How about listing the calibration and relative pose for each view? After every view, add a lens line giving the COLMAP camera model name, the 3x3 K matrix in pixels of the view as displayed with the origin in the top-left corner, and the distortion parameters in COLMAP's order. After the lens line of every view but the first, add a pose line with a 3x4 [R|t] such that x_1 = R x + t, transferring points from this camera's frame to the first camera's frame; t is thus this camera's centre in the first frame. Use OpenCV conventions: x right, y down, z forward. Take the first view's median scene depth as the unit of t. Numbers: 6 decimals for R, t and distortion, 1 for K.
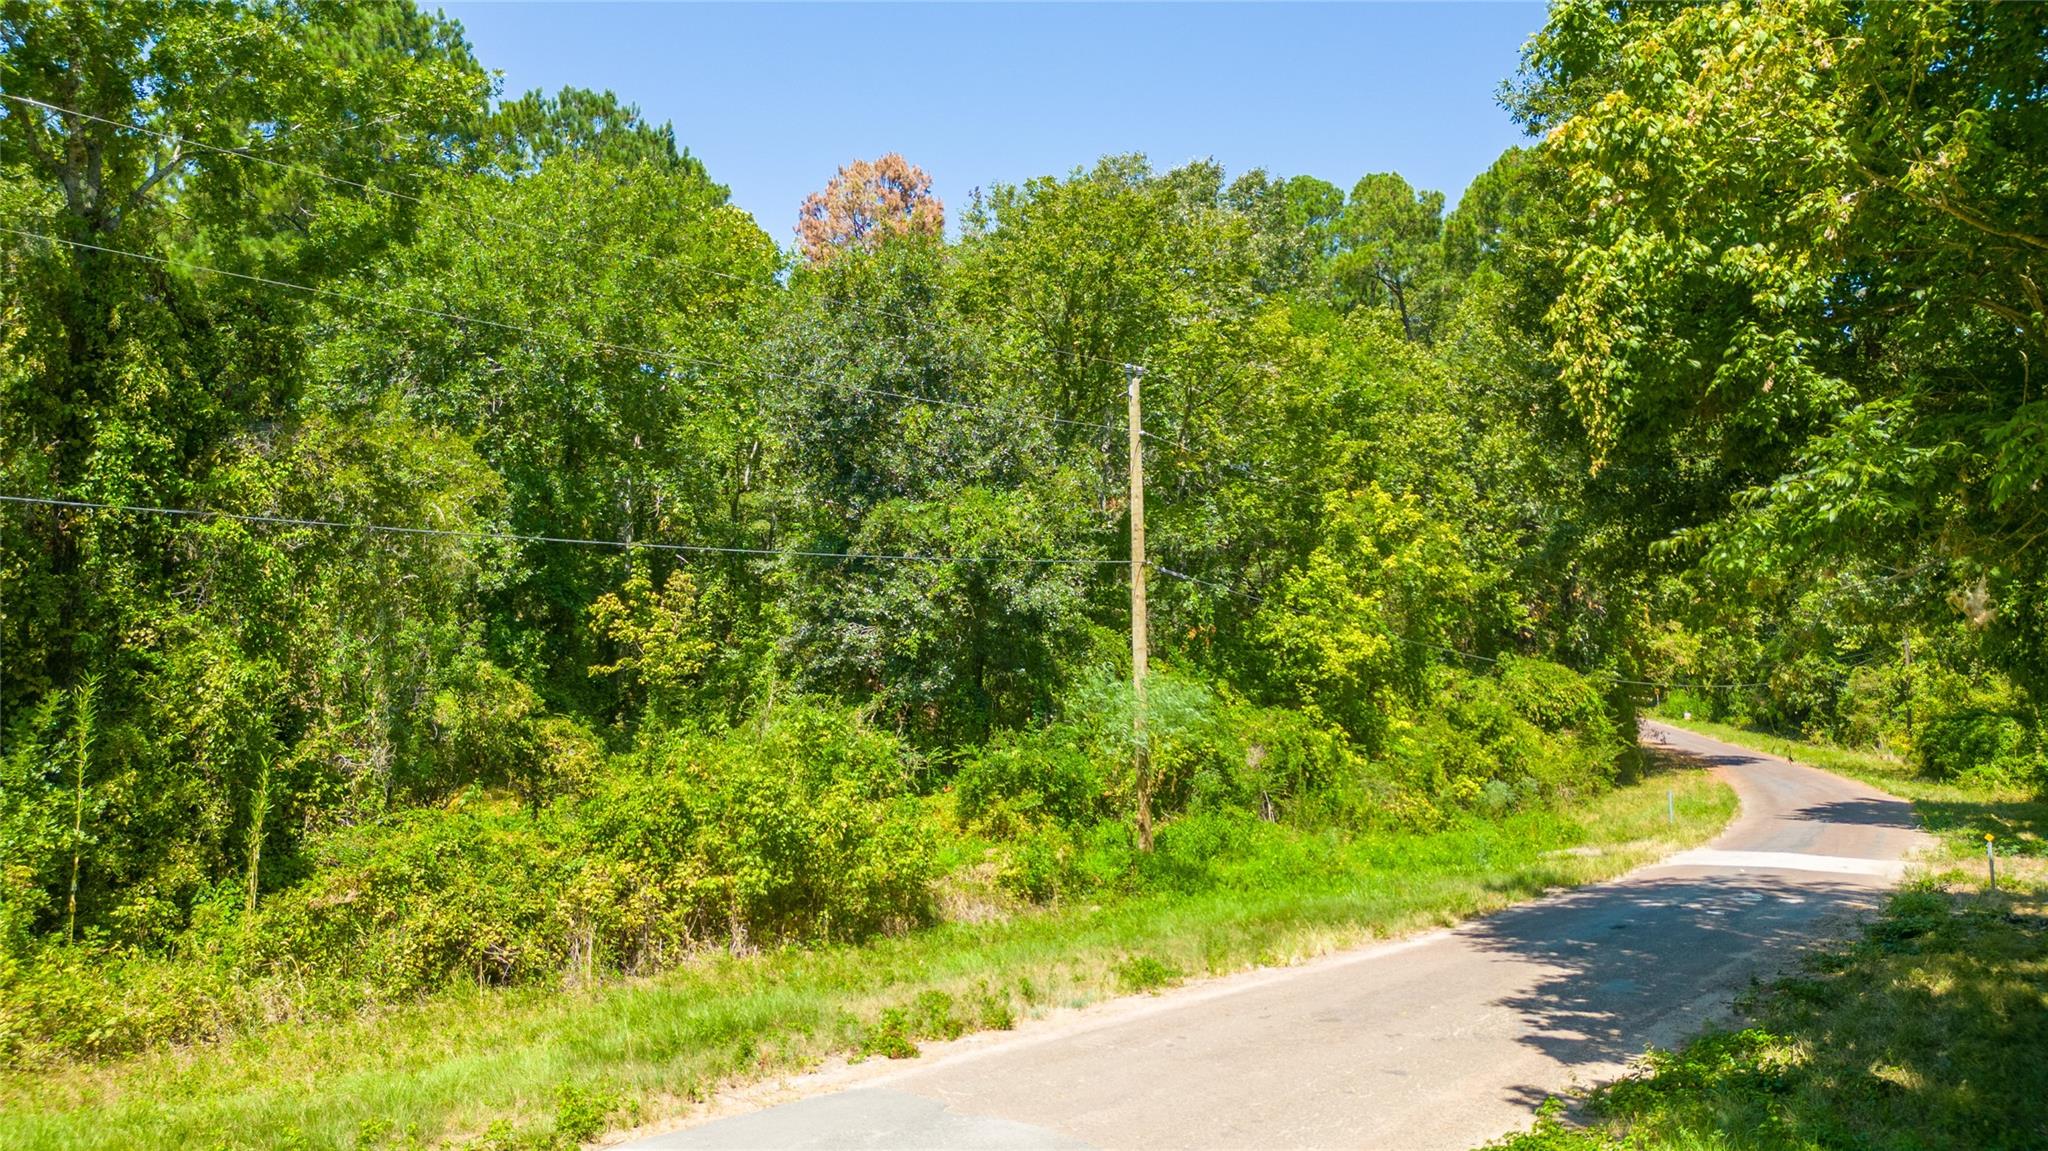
lens RADIAL K [[1426.5, 0, 1018.1], [0, 1426.5, 552.6], [0, 0, 1]] dist [0.127734, -0.176321]
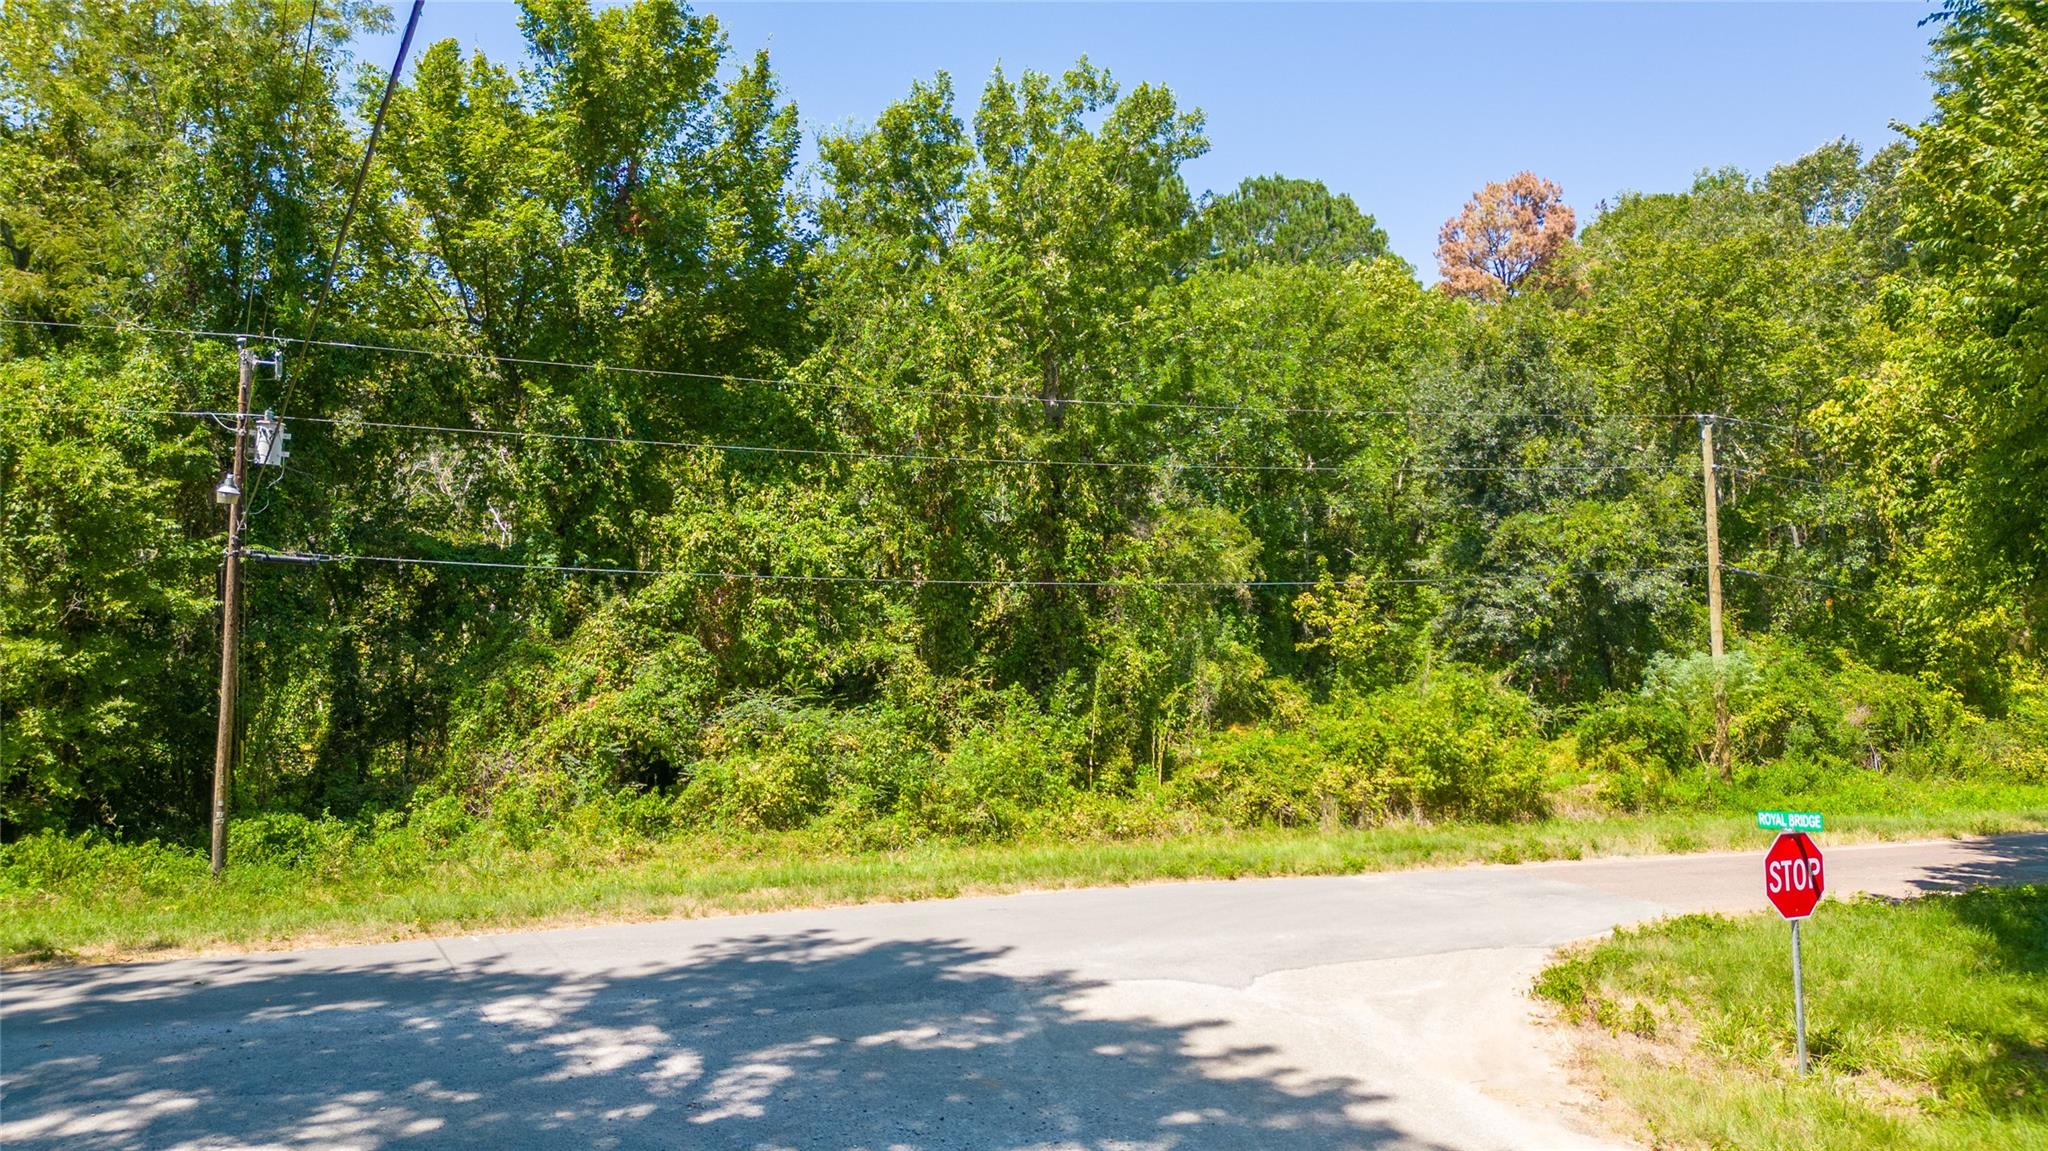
lens RADIAL K [[1426.5, 0, 1018.1], [0, 1426.5, 552.6], [0, 0, 1]] dist [0.127734, -0.176321]
pose [[0.903366, -0.035621, -0.427389, 0.065402], [0.049311, 0.998563, 0.021003, -0.054368], [0.426027, -0.040049, 0.903824, -0.402027]]
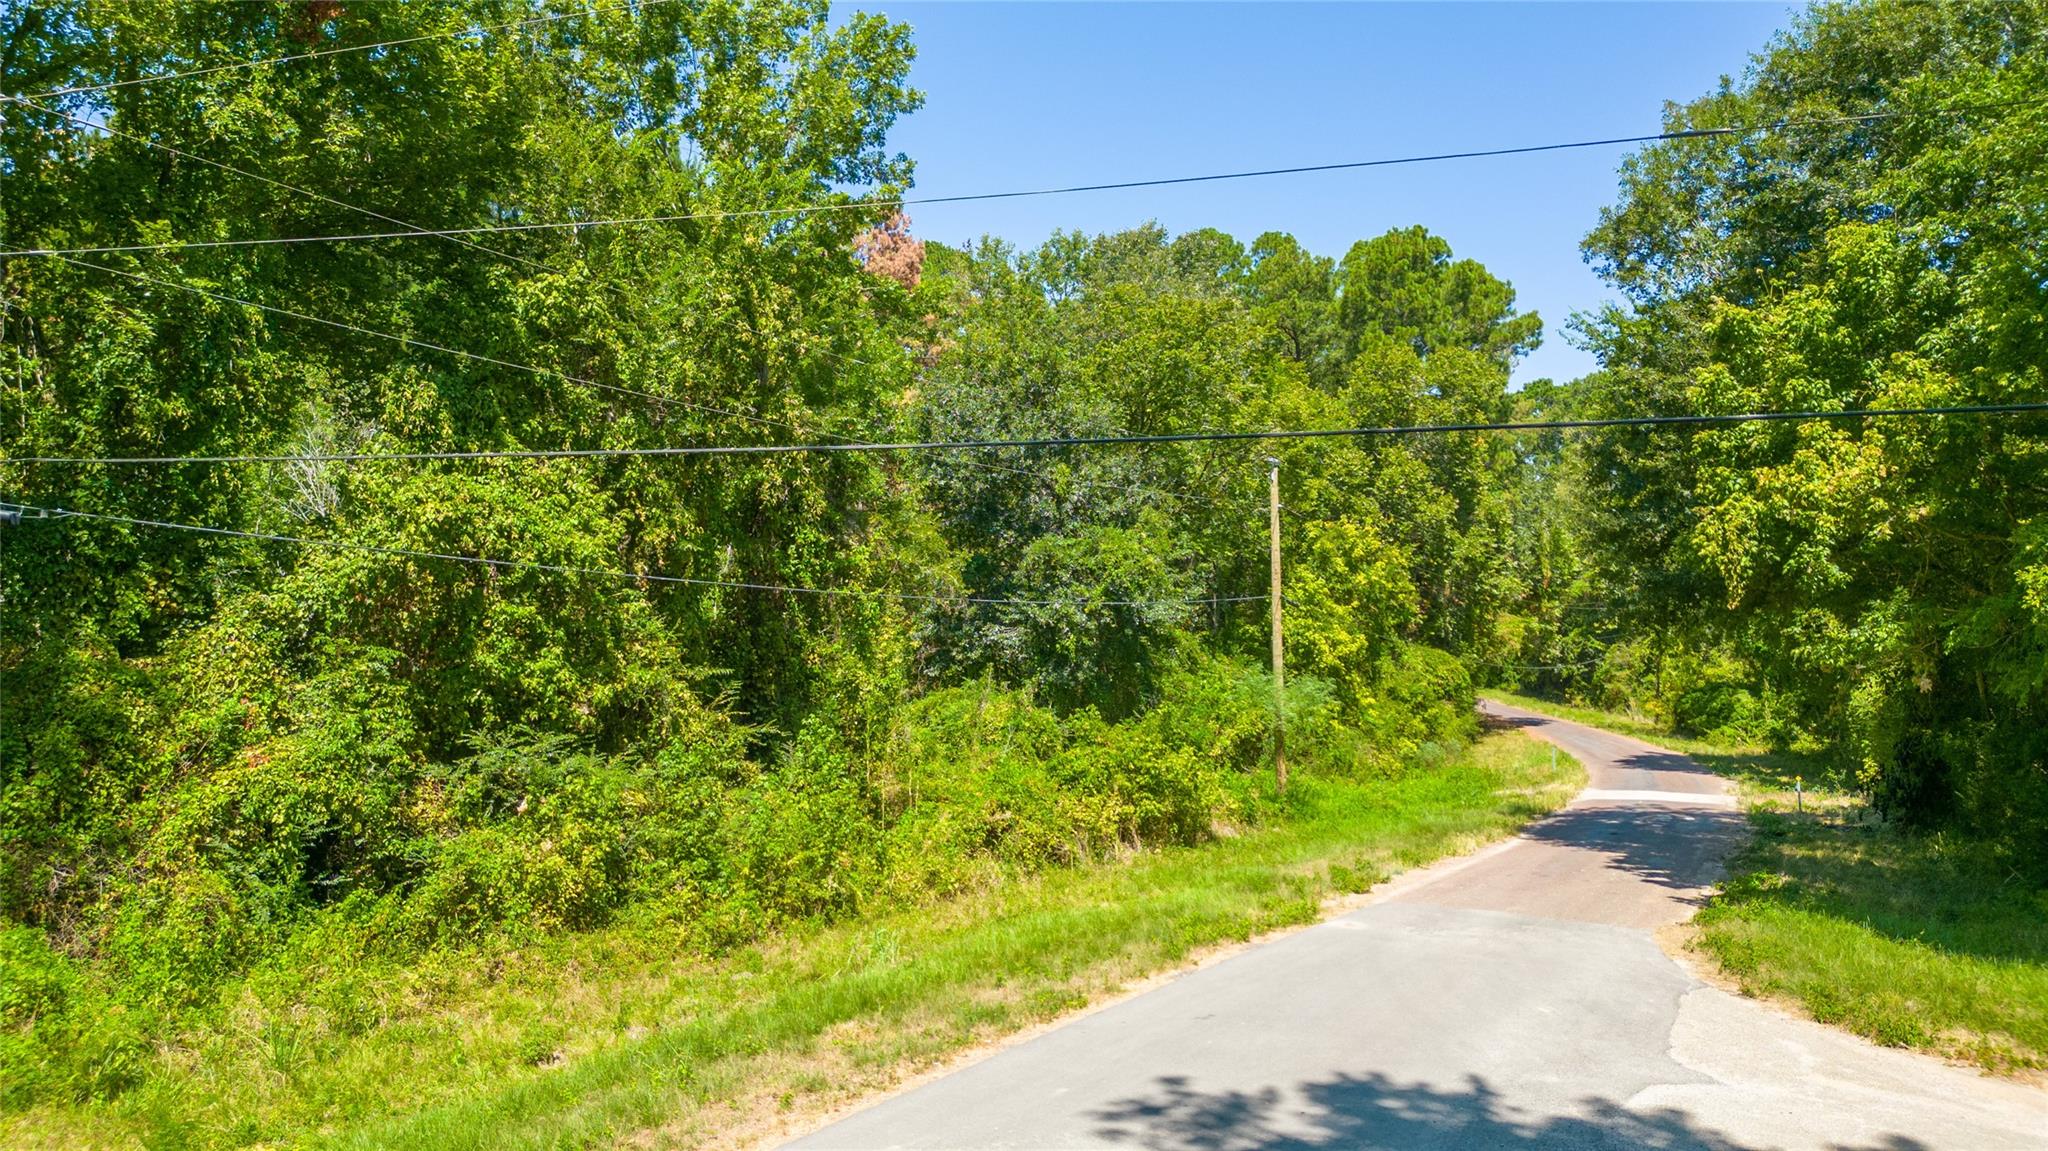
lens RADIAL K [[1436.8, 0, 1024.0], [0, 1436.8, 575.5], [0, 0, 1]] dist [0.072906, -0.066378]
pose [[0.985305, 0.015153, 0.170131, -0.347963], [-0.022812, 0.998808, 0.043155, -0.059719], [-0.169275, -0.046402, 0.984476, -0.327522]]
